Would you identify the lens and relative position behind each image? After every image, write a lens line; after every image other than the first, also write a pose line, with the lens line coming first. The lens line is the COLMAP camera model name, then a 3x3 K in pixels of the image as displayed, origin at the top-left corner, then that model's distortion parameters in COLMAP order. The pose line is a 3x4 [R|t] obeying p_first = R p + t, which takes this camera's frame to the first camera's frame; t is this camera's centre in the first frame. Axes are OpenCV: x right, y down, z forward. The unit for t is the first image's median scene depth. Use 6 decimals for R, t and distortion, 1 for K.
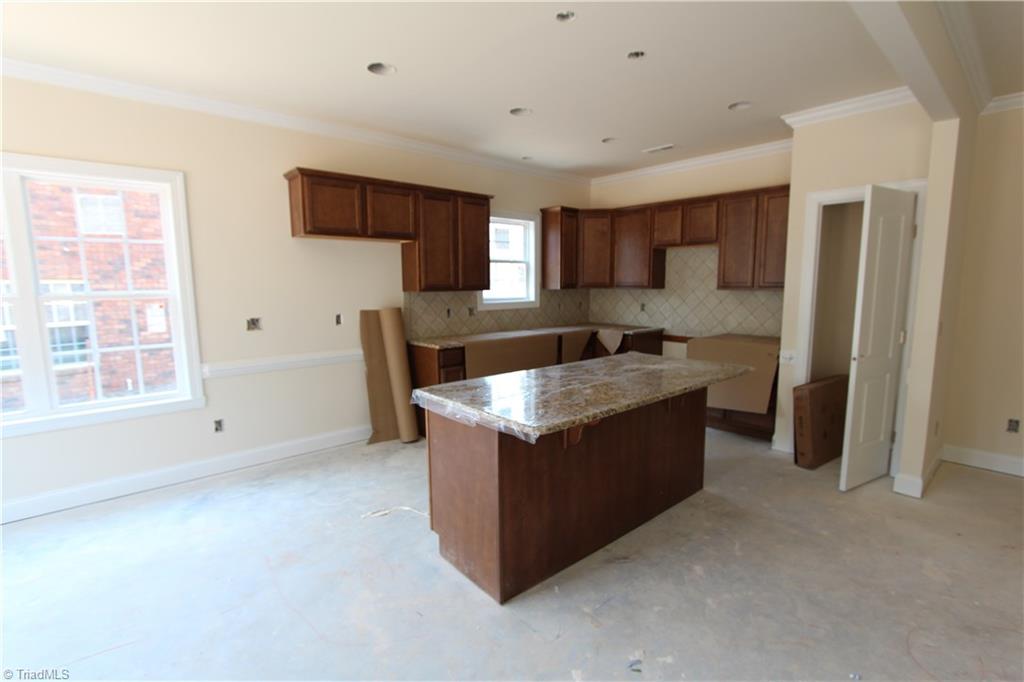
lens RADIAL K [[468.9, 0, 512.0], [0, 468.9, 341.0], [0, 0, 1]] dist [-0.022635, 0.004208]
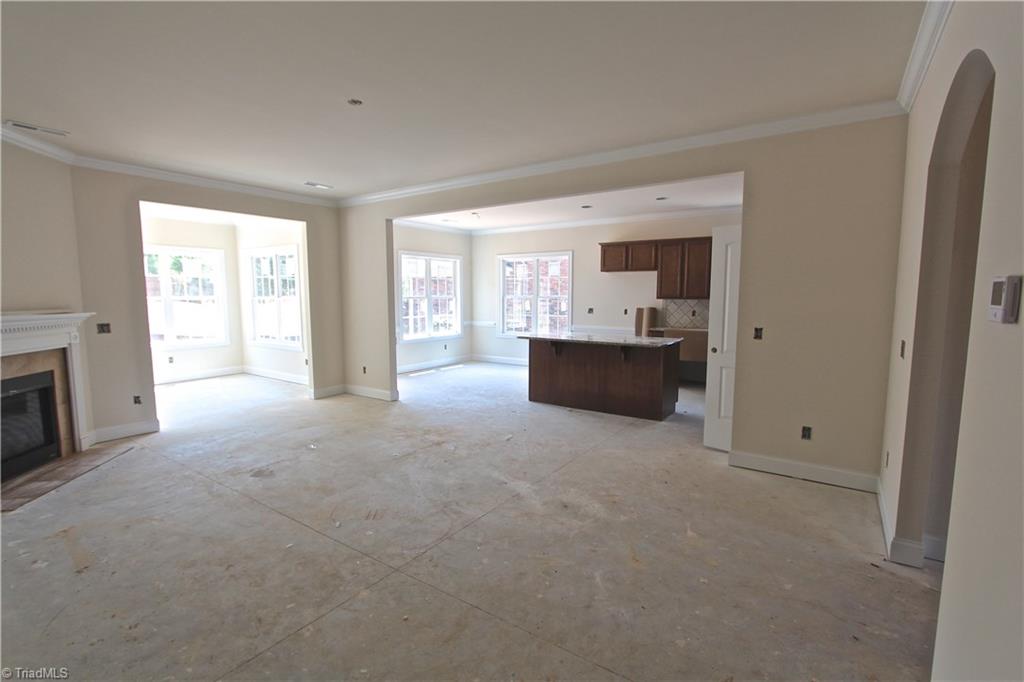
lens RADIAL K [[468.9, 0, 512.0], [0, 468.9, 341.0], [0, 0, 1]] dist [-0.022635, 0.004208]
pose [[0.243594, 0.105085, -0.964168, 1.476217], [-0.122452, 0.989490, 0.076908, -0.017563], [0.962116, 0.099330, 0.253902, 0.039411]]
